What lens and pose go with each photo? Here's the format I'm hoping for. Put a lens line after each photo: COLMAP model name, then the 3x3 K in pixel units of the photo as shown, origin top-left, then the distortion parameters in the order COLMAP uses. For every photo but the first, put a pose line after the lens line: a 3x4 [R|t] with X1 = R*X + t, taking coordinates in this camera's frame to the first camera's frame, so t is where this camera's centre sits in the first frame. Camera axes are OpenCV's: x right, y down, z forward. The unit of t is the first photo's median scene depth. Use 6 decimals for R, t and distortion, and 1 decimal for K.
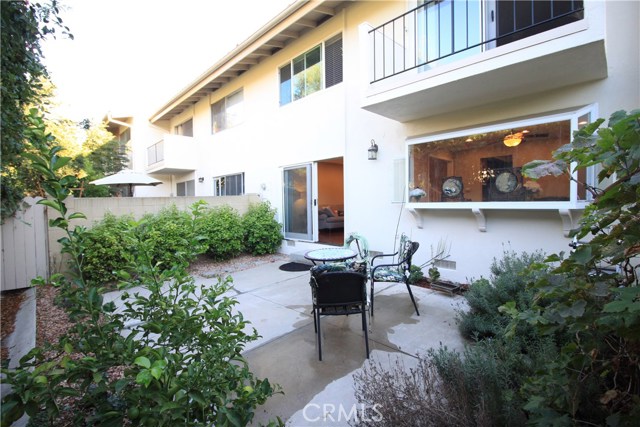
lens RADIAL K [[298.2, 0, 321.0], [0, 298.2, 209.5], [0, 0, 1]] dist [-0.003453, -0.000387]
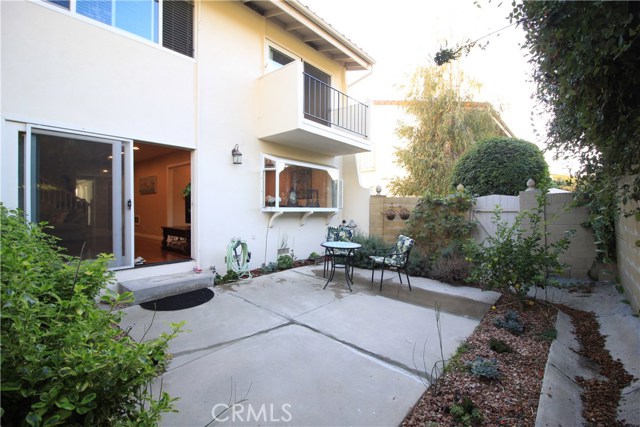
lens RADIAL K [[298.2, 0, 321.0], [0, 298.2, 209.5], [0, 0, 1]] dist [-0.003453, -0.000387]
pose [[-0.096194, 0.005477, 0.995348, -0.773878], [0.015435, 0.999873, -0.004010, -0.004749], [-0.995243, 0.014978, -0.096266, 0.735917]]
